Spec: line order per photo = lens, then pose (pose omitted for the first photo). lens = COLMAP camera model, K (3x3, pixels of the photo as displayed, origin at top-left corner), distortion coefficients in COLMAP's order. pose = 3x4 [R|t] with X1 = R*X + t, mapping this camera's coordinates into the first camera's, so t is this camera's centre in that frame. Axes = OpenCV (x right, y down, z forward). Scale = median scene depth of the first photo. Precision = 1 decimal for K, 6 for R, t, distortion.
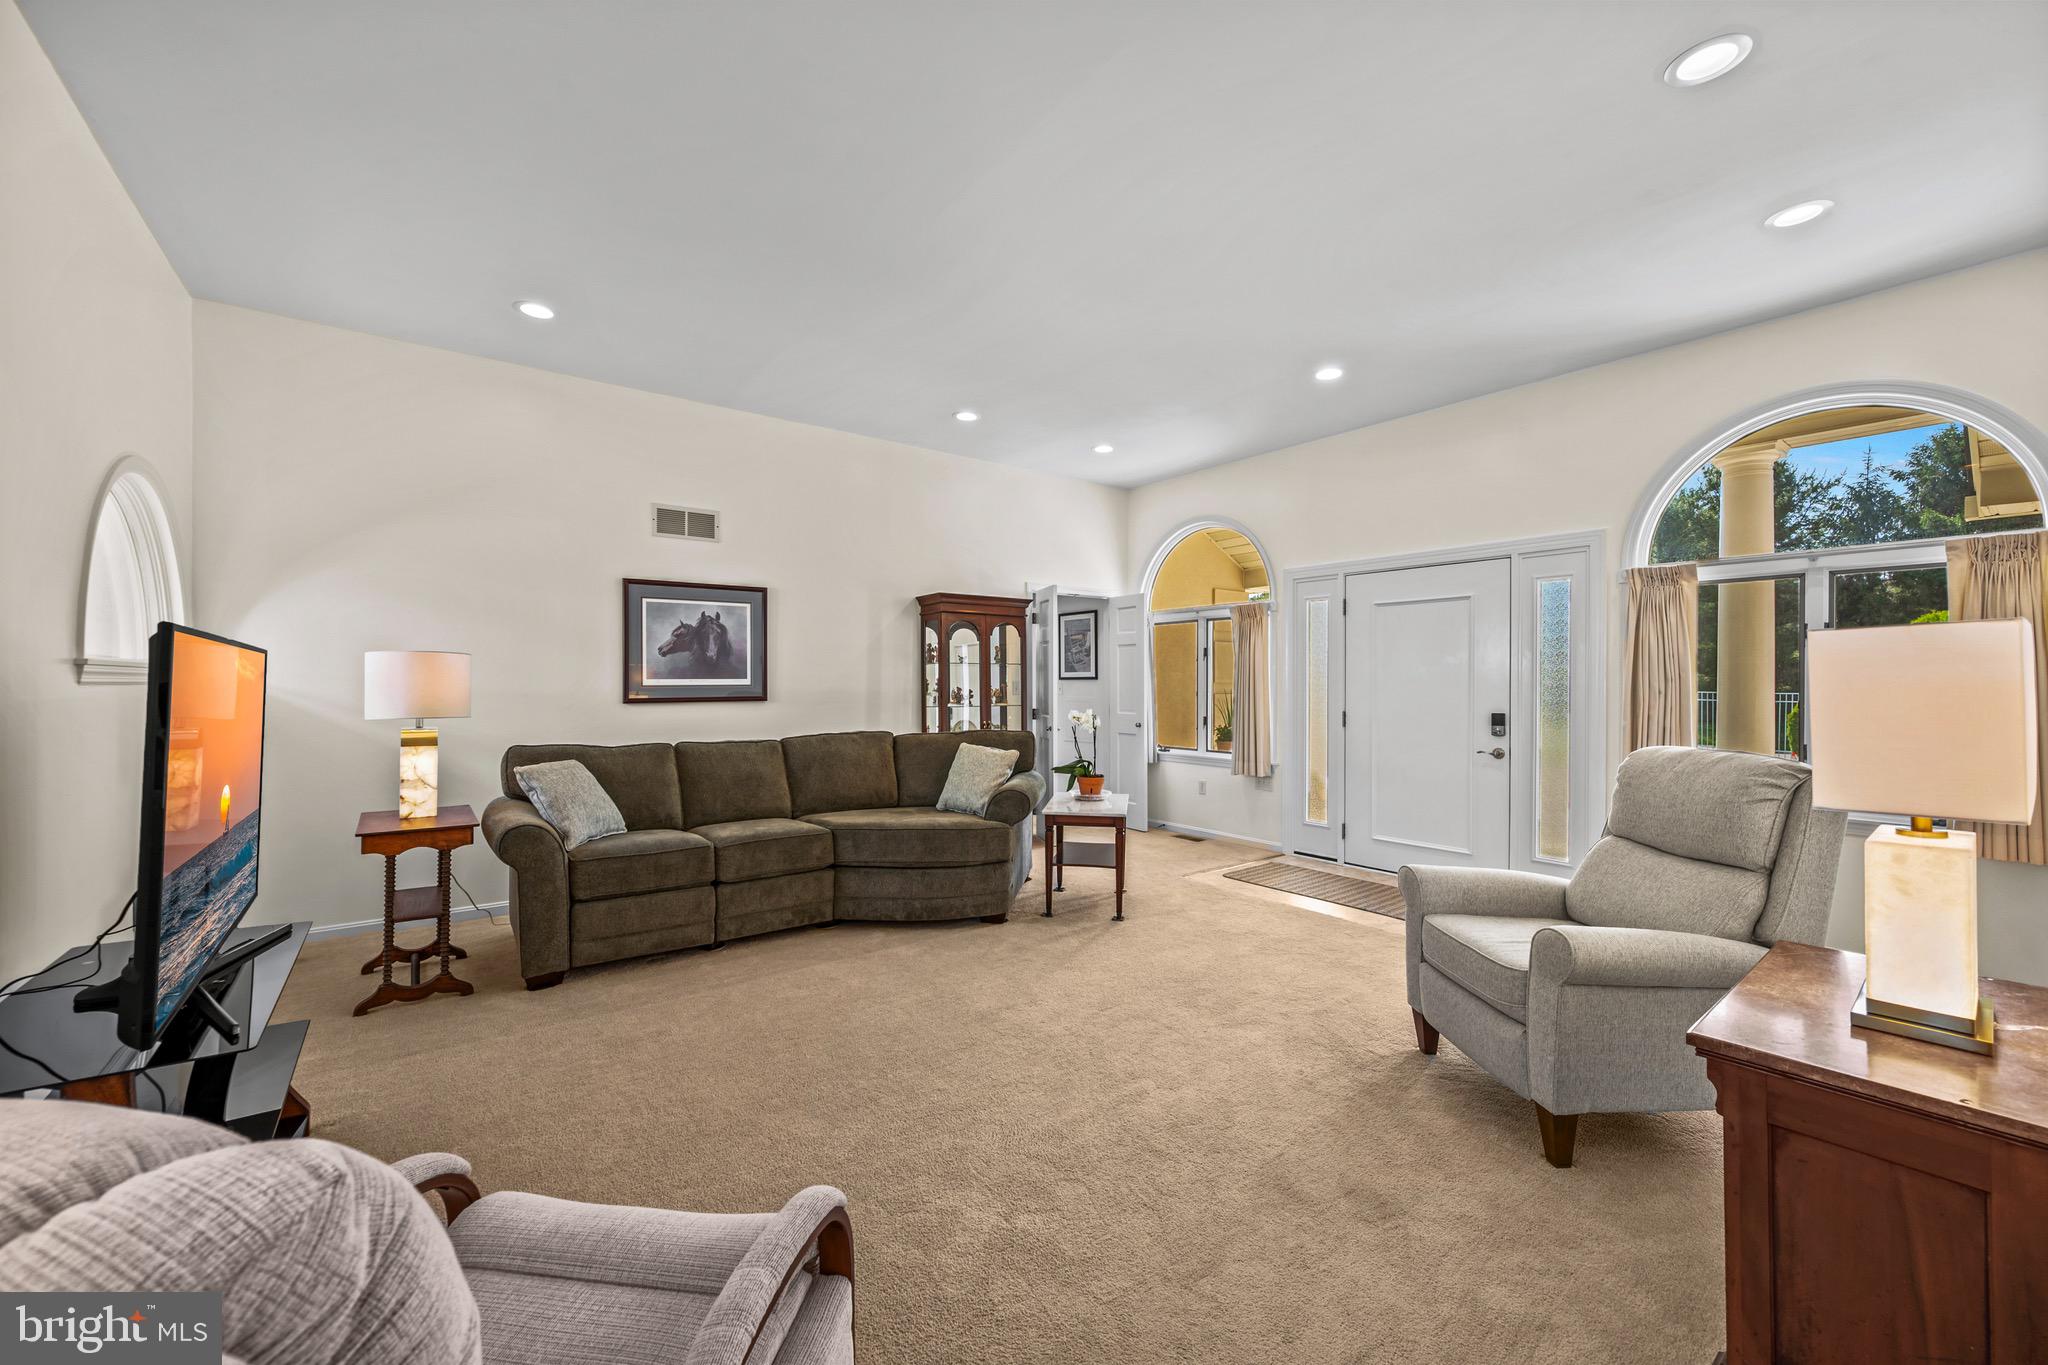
lens RADIAL K [[812.0, 0, 1021.8], [0, 812.0, 685.2], [0, 0, 1]] dist [0.000196, 0.000117]
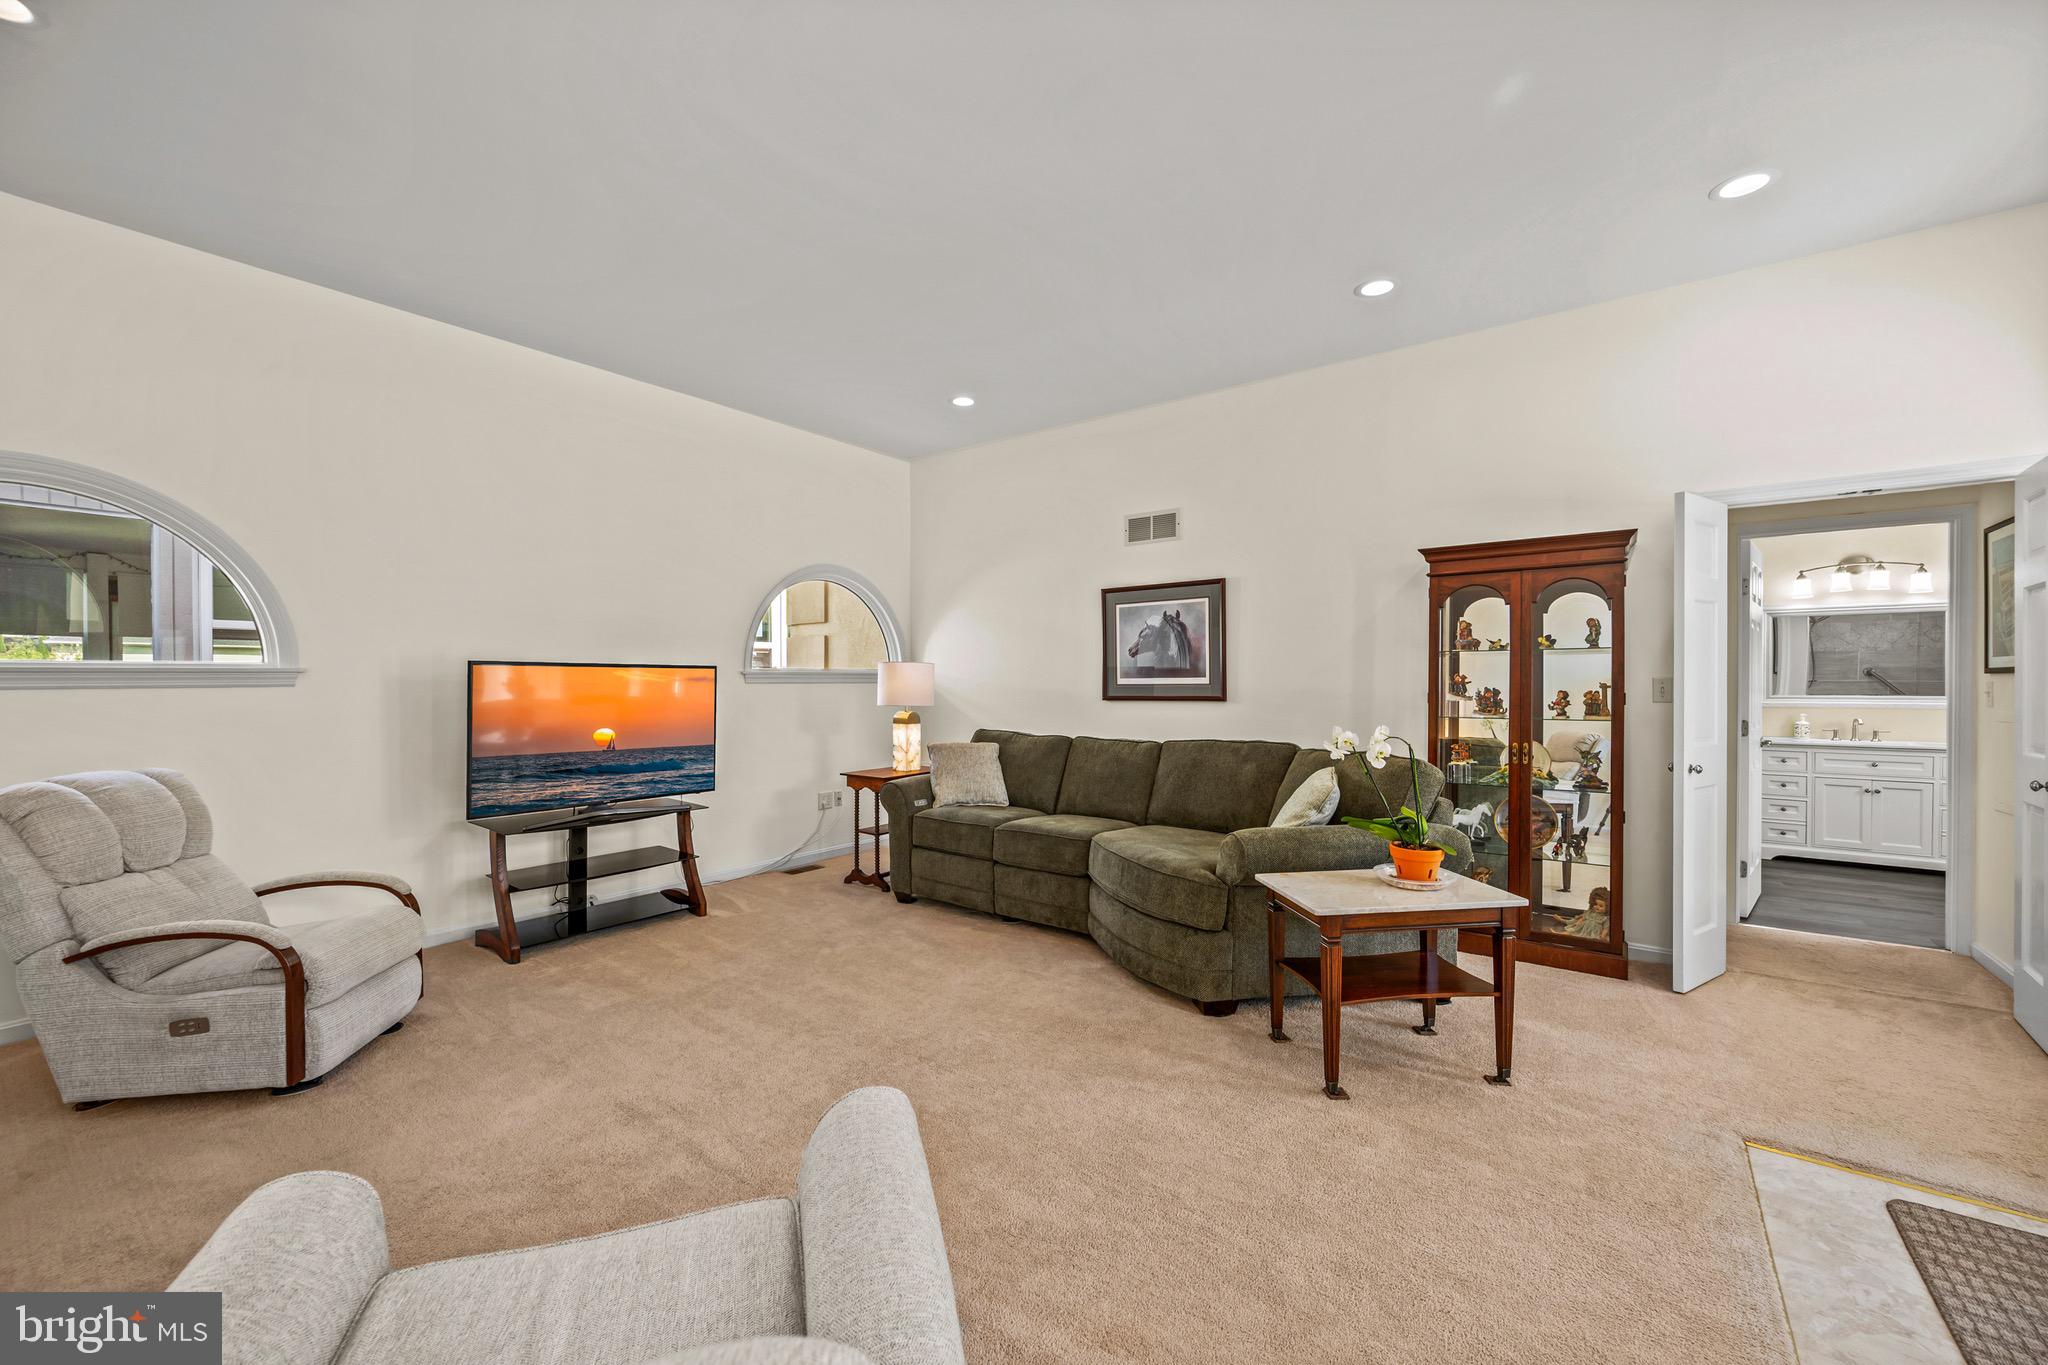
lens RADIAL K [[821.0, 0, 1015.7], [0, 821.0, 689.5], [0, 0, 1]] dist [-0.001677, -0.000158]
pose [[0.256656, 0.010606, -0.966445, 0.572502], [0.000290, 0.999939, 0.011051, -0.004769], [0.966503, -0.003116, 0.256637, 0.581663]]
